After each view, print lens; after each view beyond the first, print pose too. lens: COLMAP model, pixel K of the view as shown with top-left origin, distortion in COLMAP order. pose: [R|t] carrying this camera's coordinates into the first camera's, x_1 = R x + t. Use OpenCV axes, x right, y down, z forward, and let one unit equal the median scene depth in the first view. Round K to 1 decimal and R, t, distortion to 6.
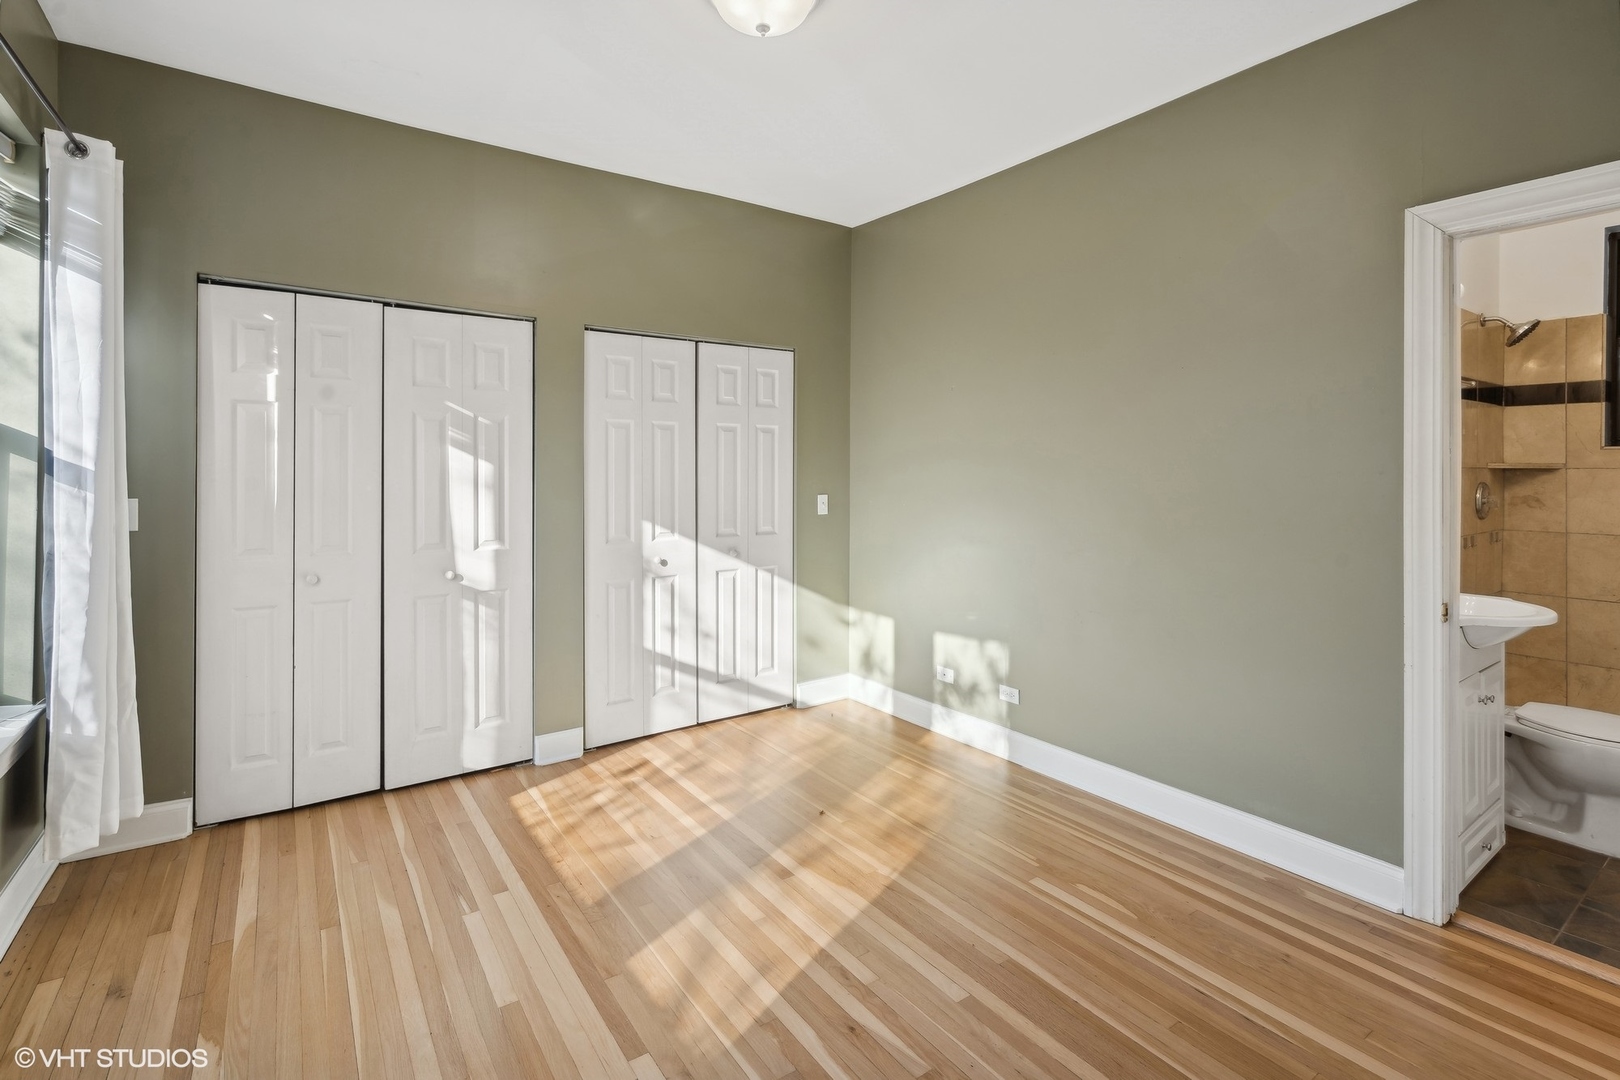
lens RADIAL K [[752.9, 0, 816.7], [0, 752.9, 474.8], [0, 0, 1]] dist [-0.001818, 0.000197]
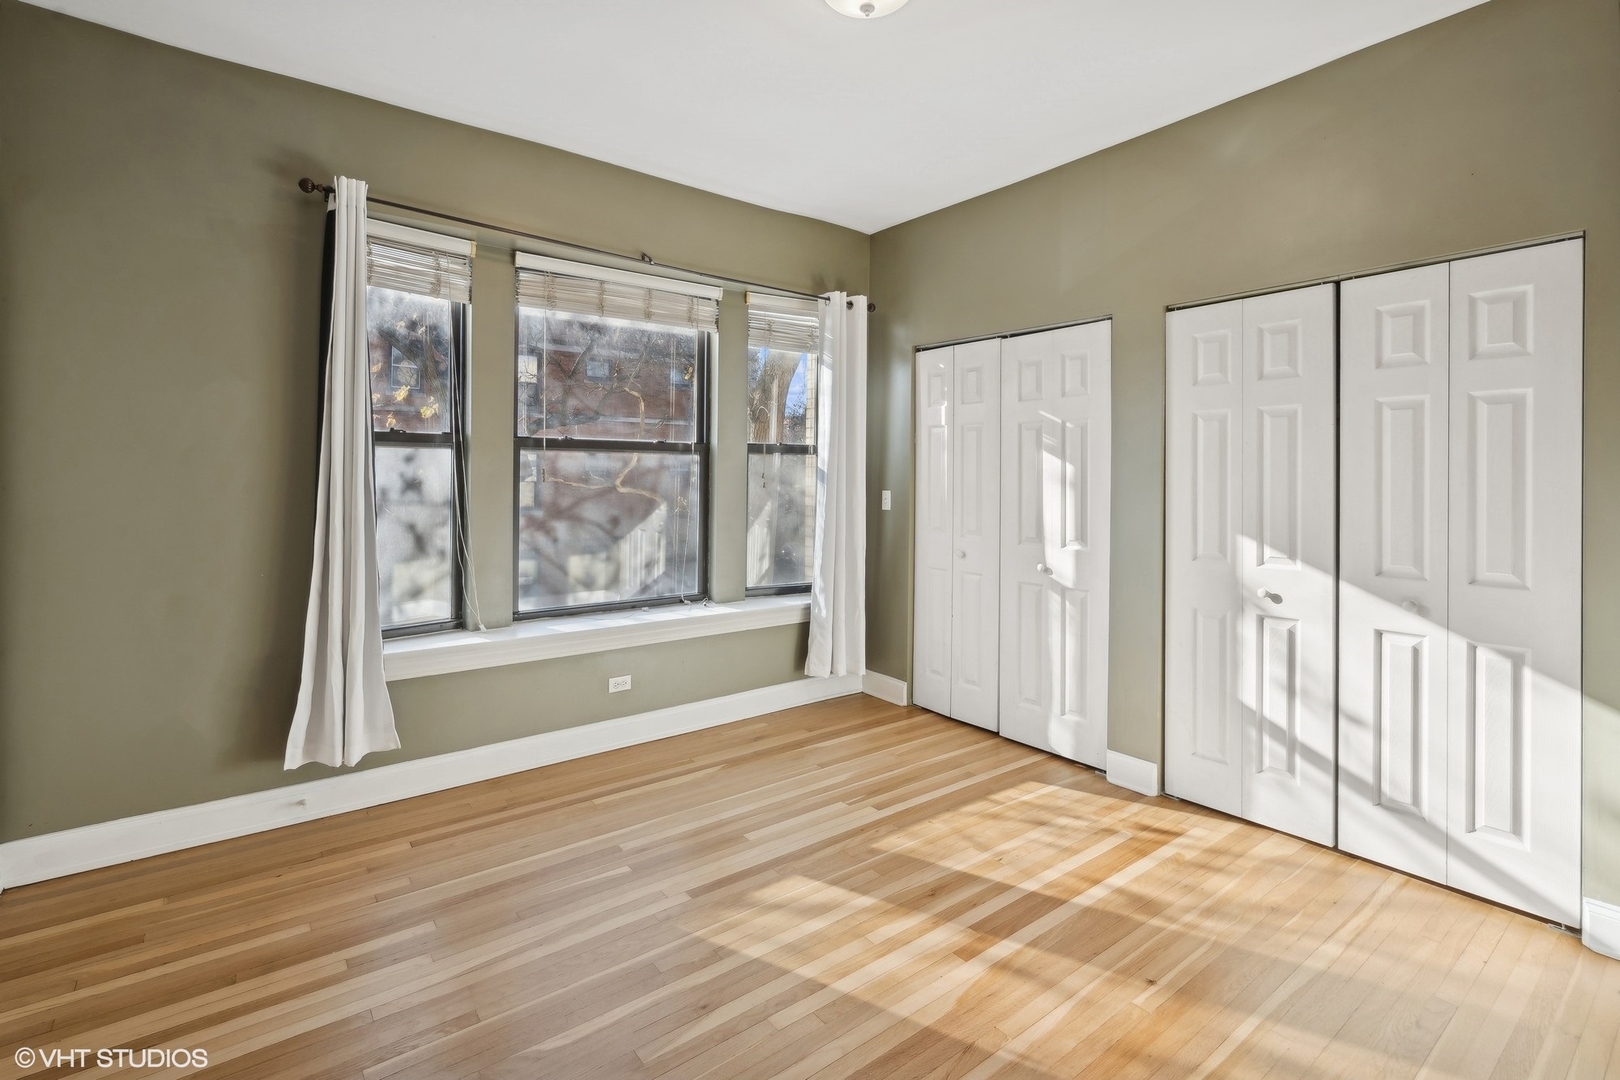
lens RADIAL K [[752.9, 0, 819.1], [0, 752.9, 482.2], [0, 0, 1]] dist [-0.001818, 0.000197]
pose [[0.050468, 0.001379, -0.998725, 0.588989], [-0.014796, 0.999890, 0.000633, 0.011701], [0.998616, 0.014745, 0.050483, 0.599518]]
